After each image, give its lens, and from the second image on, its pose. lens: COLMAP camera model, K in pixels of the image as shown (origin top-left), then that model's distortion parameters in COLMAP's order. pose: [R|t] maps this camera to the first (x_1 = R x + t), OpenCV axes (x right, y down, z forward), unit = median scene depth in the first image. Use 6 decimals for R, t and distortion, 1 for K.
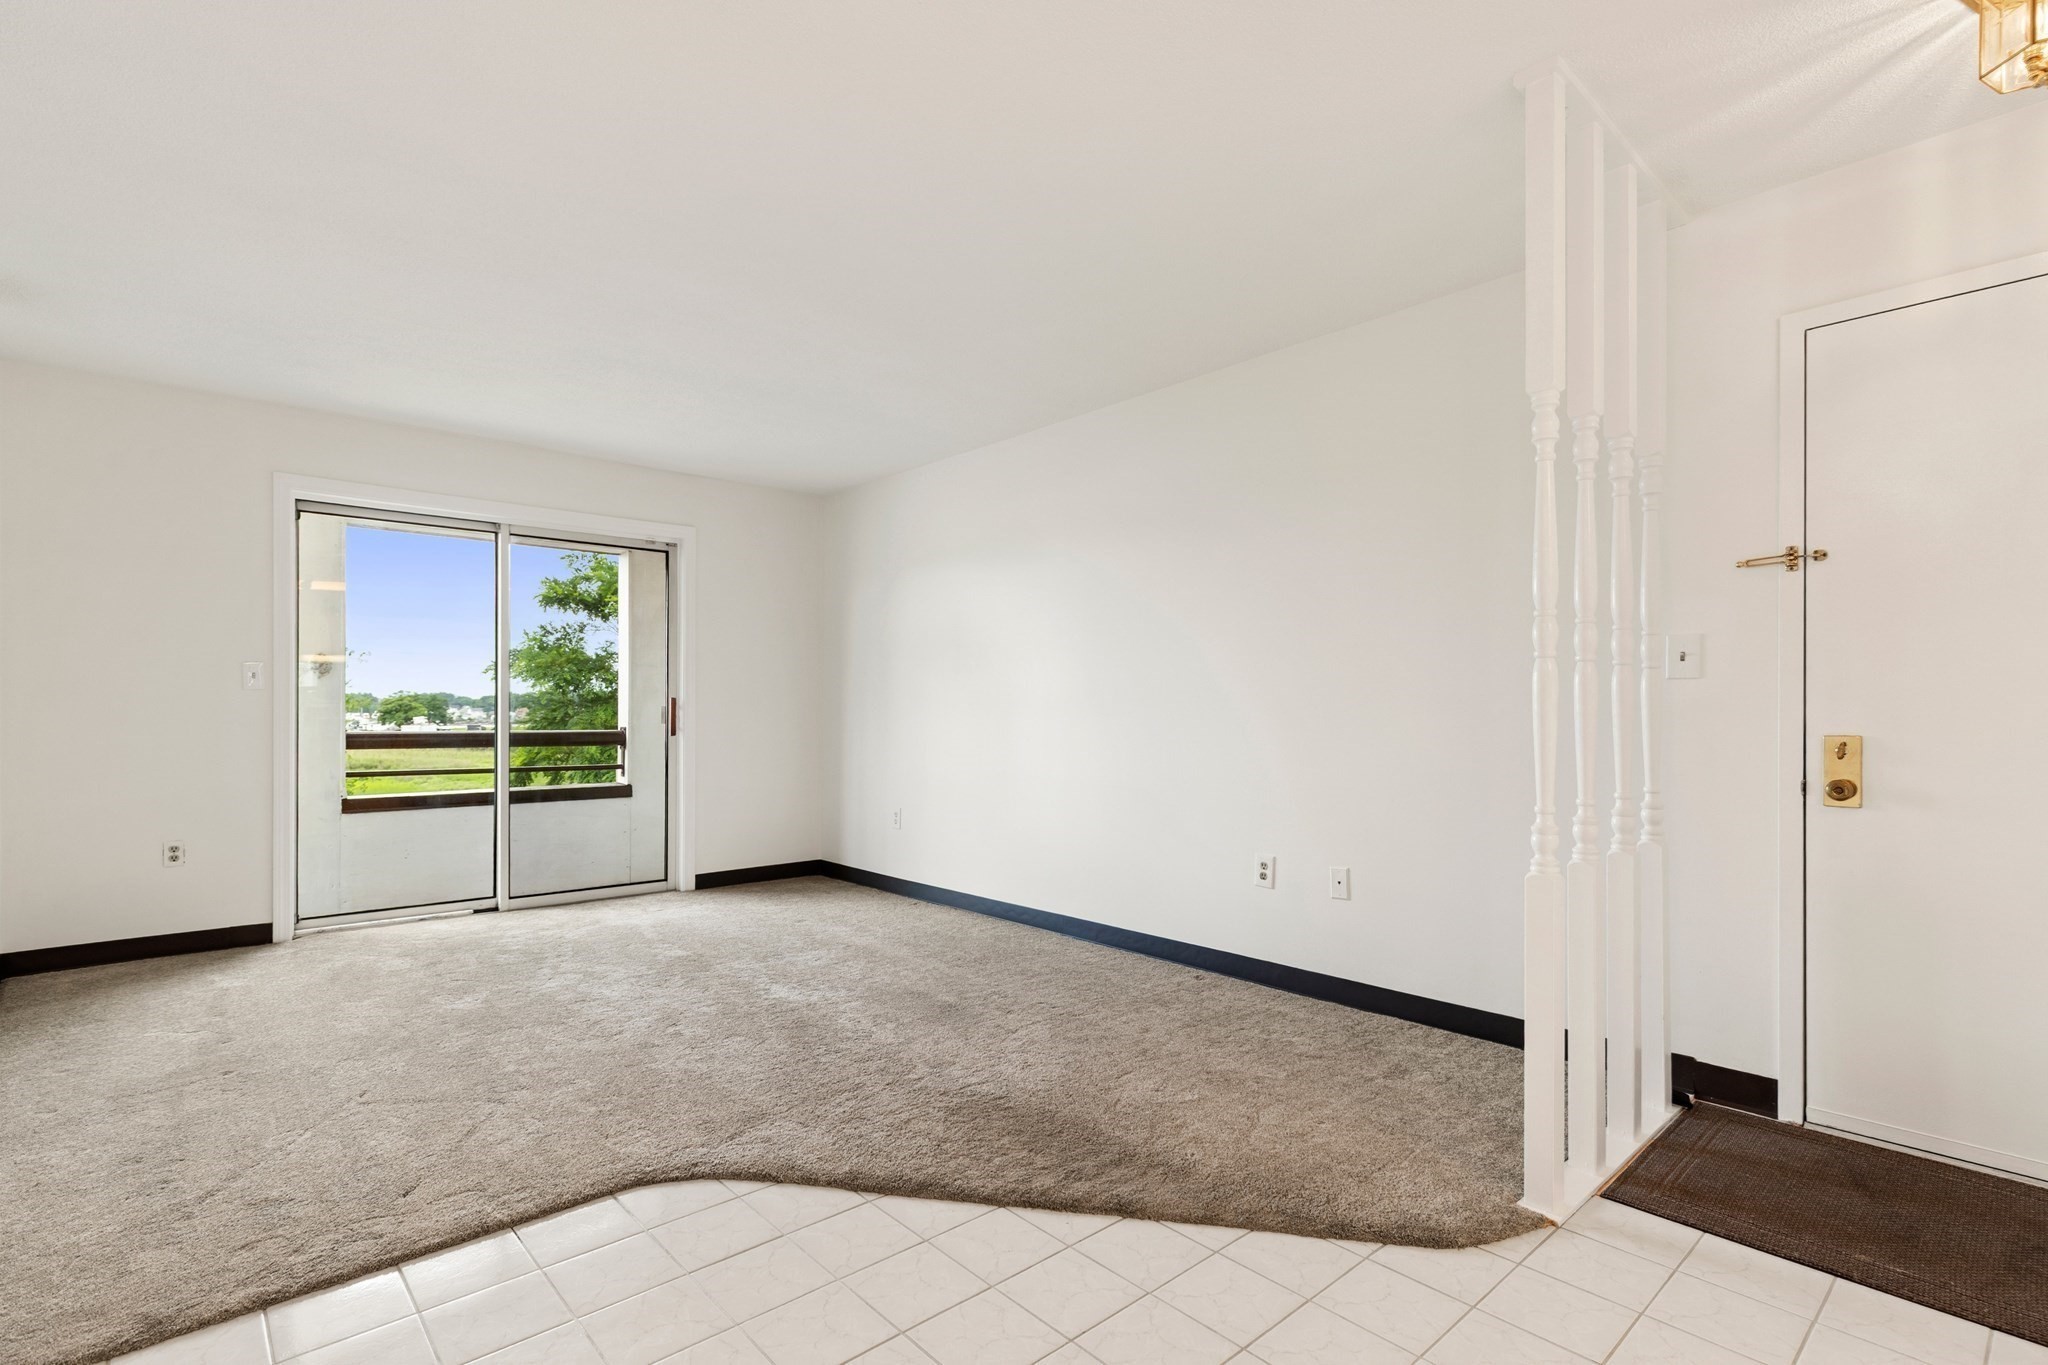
lens RADIAL K [[962.6, 0, 1001.8], [0, 962.6, 708.6], [0, 0, 1]] dist [0.010309, -0.000606]
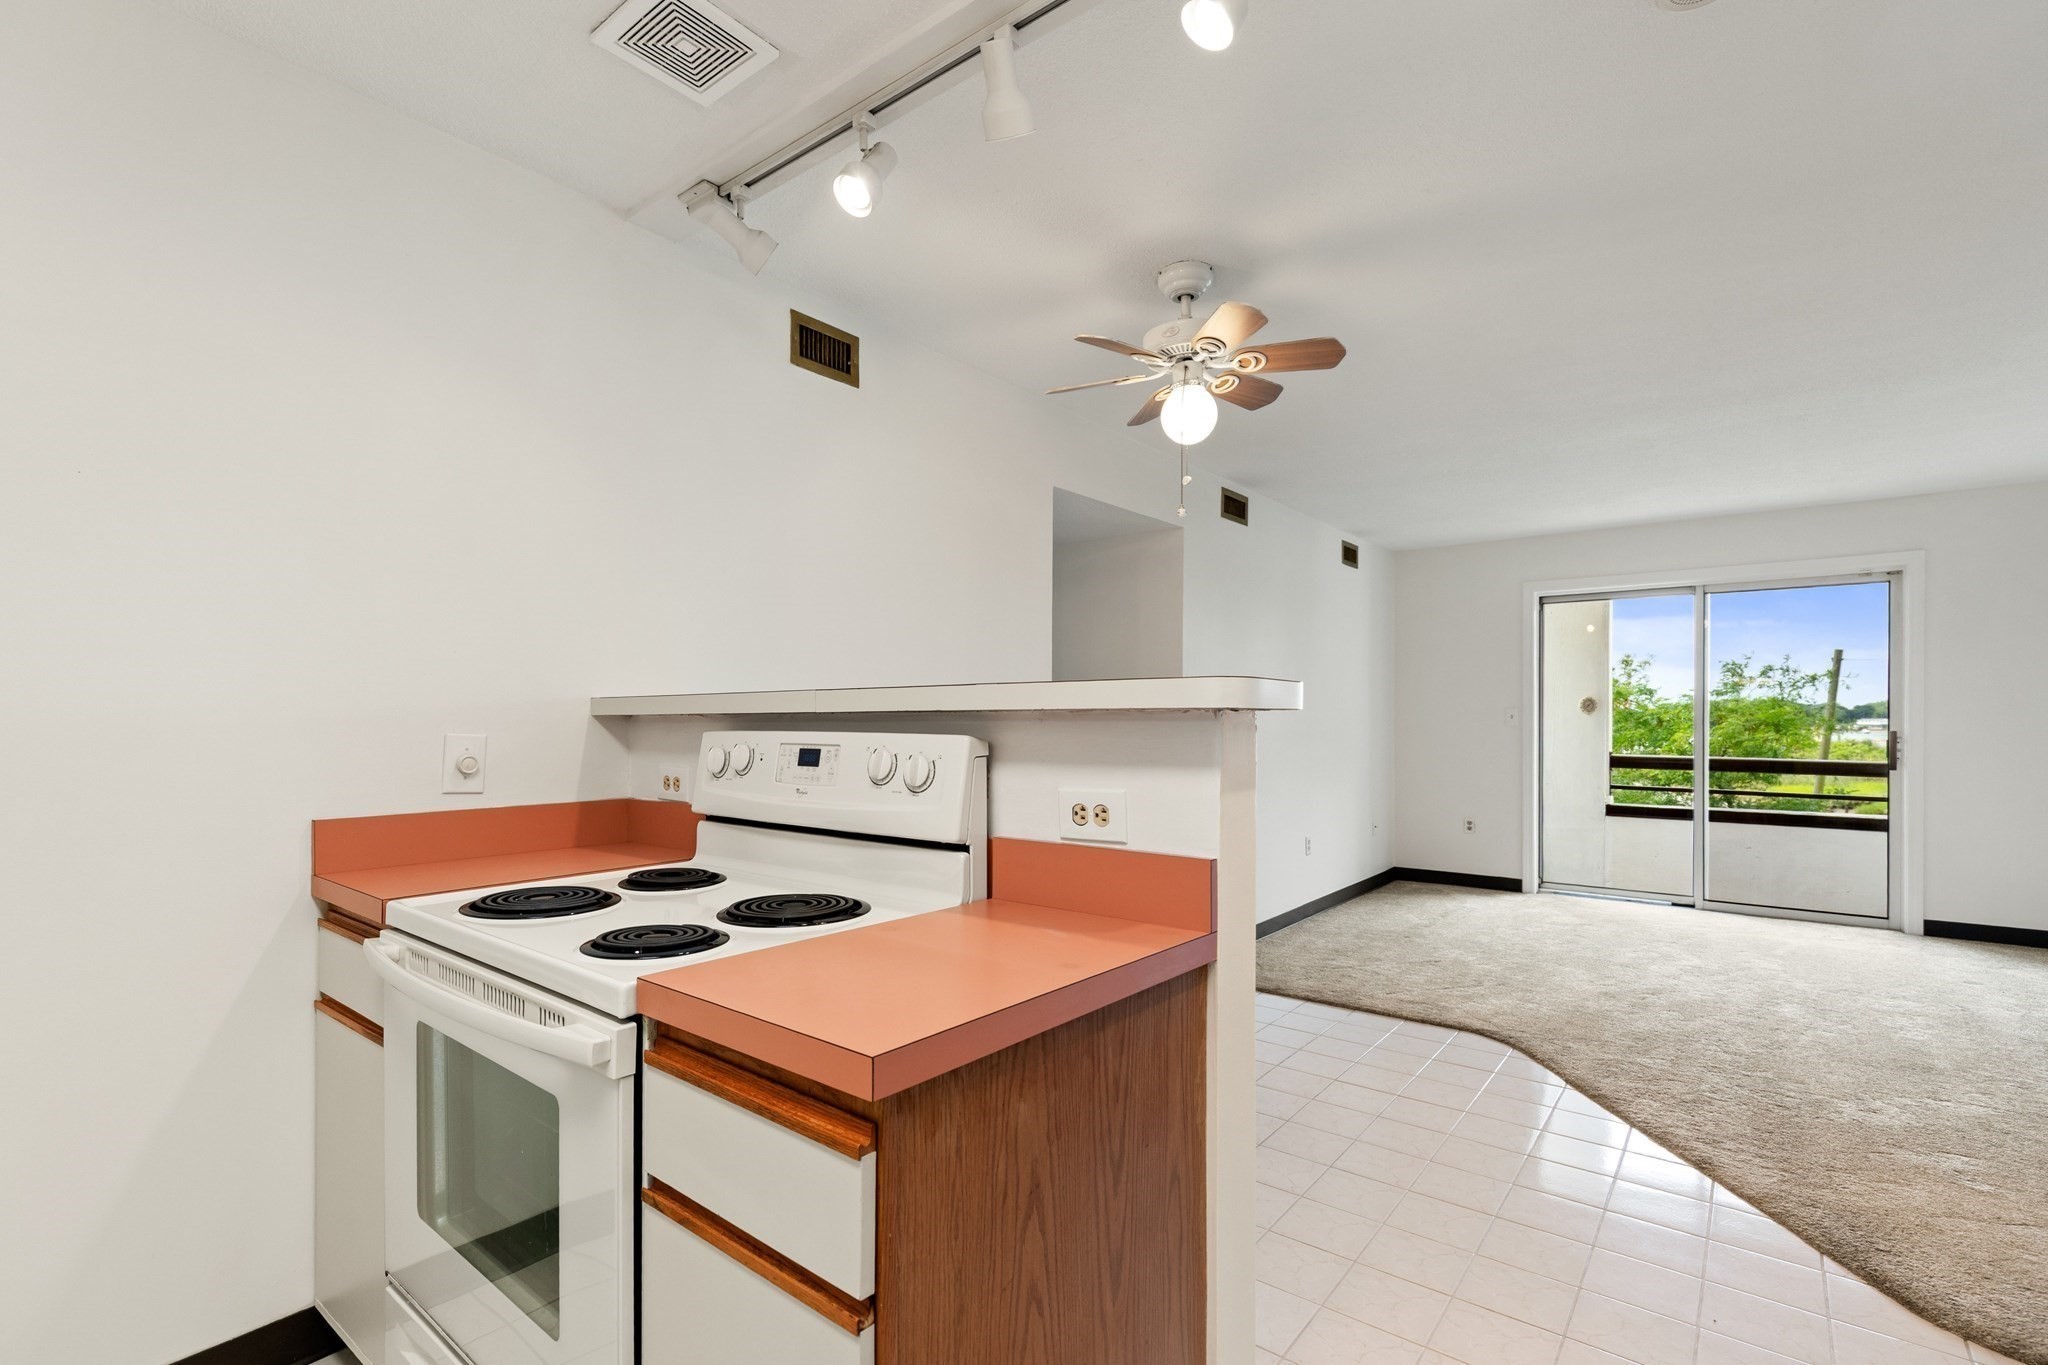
lens RADIAL K [[943.6, 0, 1001.7], [0, 943.6, 721.0], [0, 0, 1]] dist [0.002335, 0.000070]
pose [[0.169204, 0.003236, -0.985576, 0.711222], [0.002616, 0.999990, 0.003732, -0.043876], [0.985578, -0.003209, 0.169194, -0.071239]]
